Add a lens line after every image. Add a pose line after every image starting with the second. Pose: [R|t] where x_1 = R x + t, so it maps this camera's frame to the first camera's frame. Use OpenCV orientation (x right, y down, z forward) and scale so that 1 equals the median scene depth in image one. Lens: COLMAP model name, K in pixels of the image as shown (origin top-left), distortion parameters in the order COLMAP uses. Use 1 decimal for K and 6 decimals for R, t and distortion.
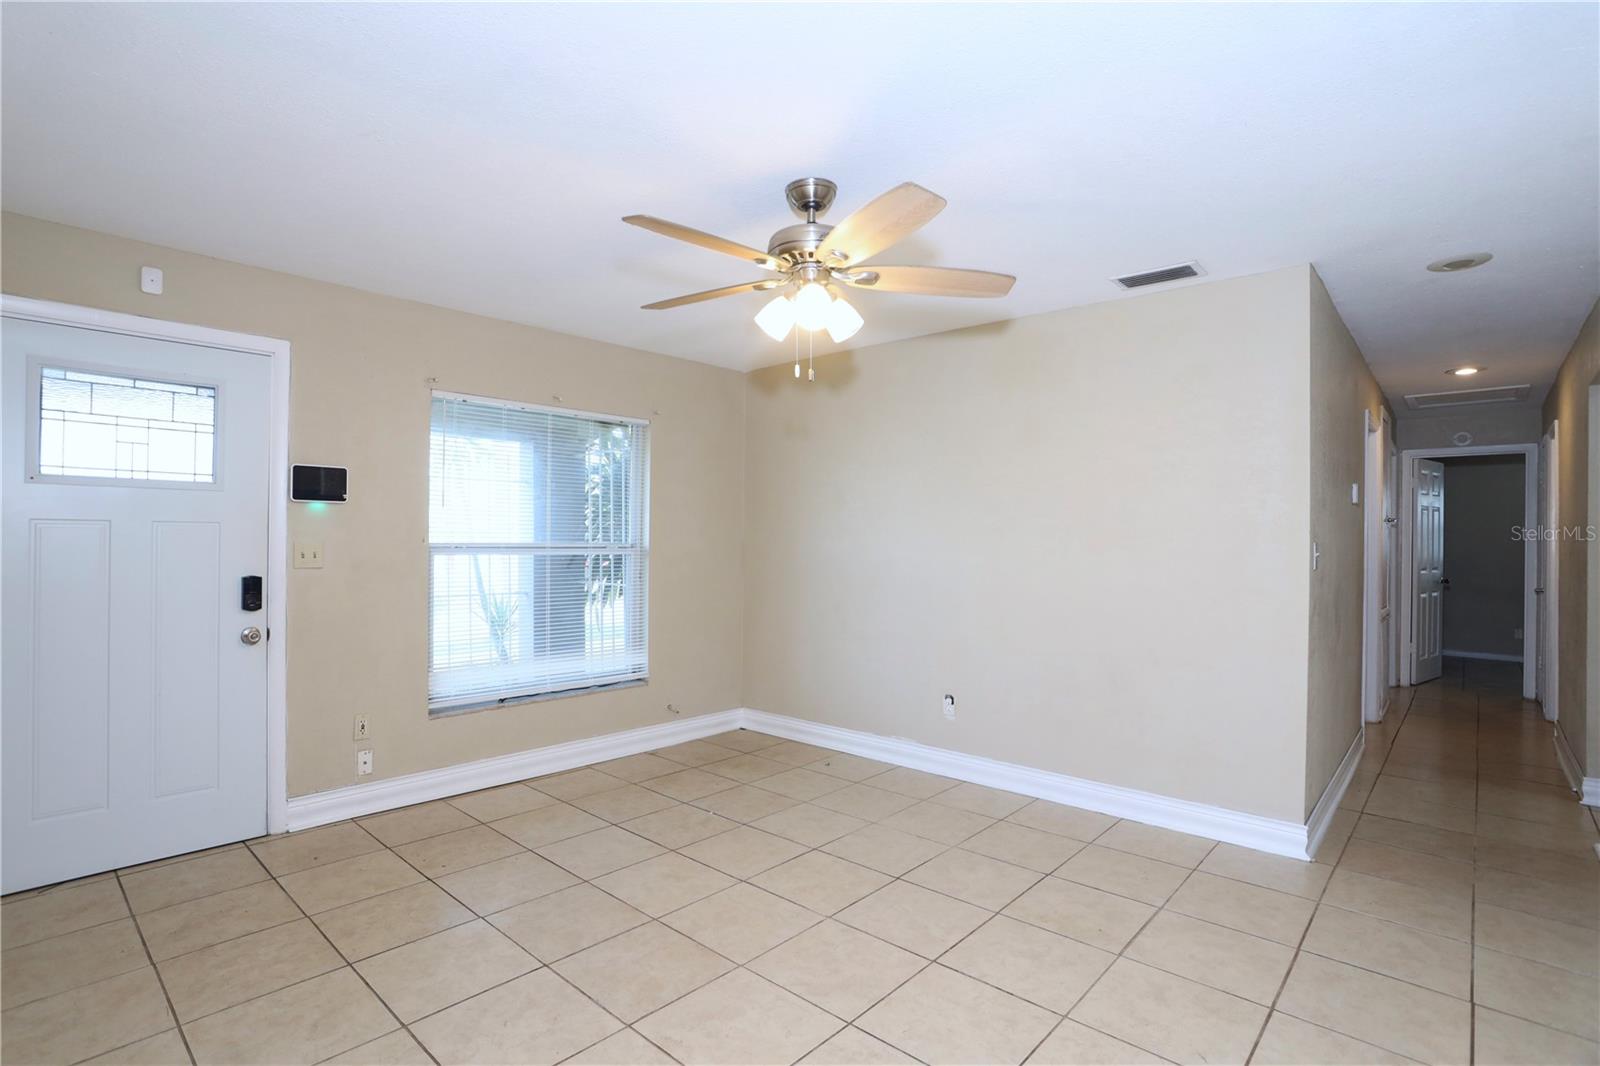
lens RADIAL K [[775.3, 0, 783.9], [0, 775.3, 530.2], [0, 0, 1]] dist [-0.069547, 0.029948]
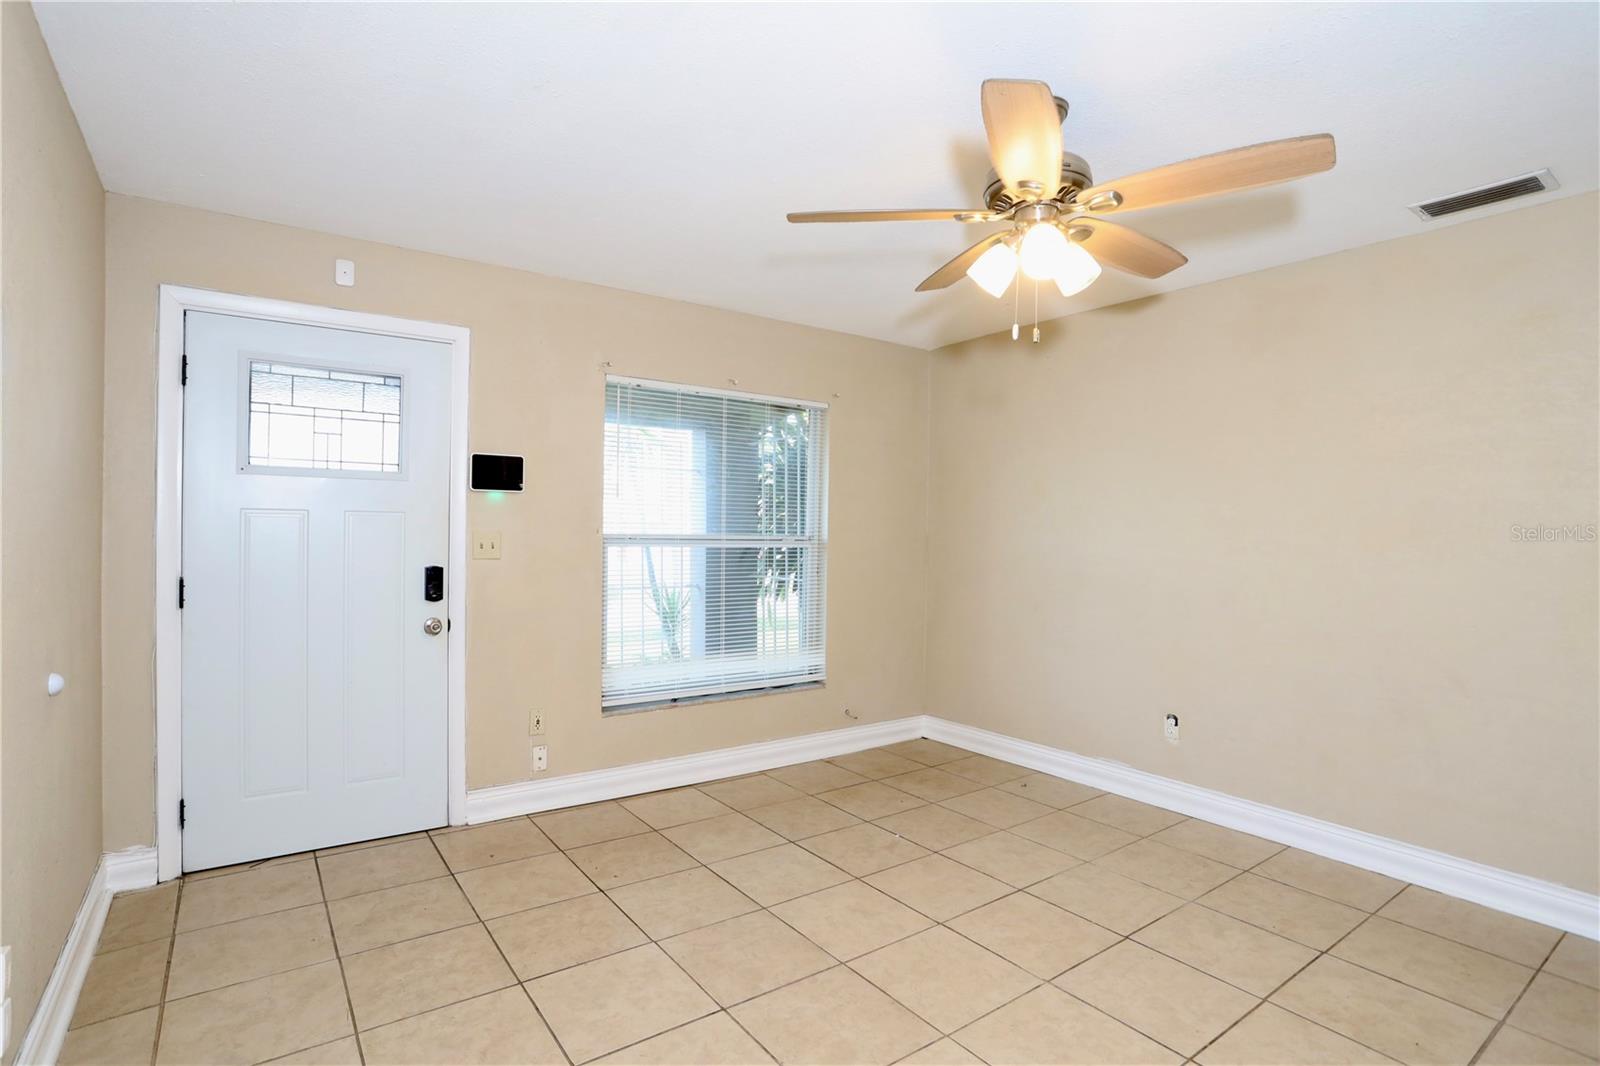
lens RADIAL K [[775.3, 0, 783.9], [0, 775.3, 530.2], [0, 0, 1]] dist [-0.069547, 0.029948]
pose [[0.979008, 0.006300, -0.203724, -0.048495], [-0.004324, 0.999939, 0.010146, 0.001315], [0.203776, -0.009052, 0.978976, 0.105913]]
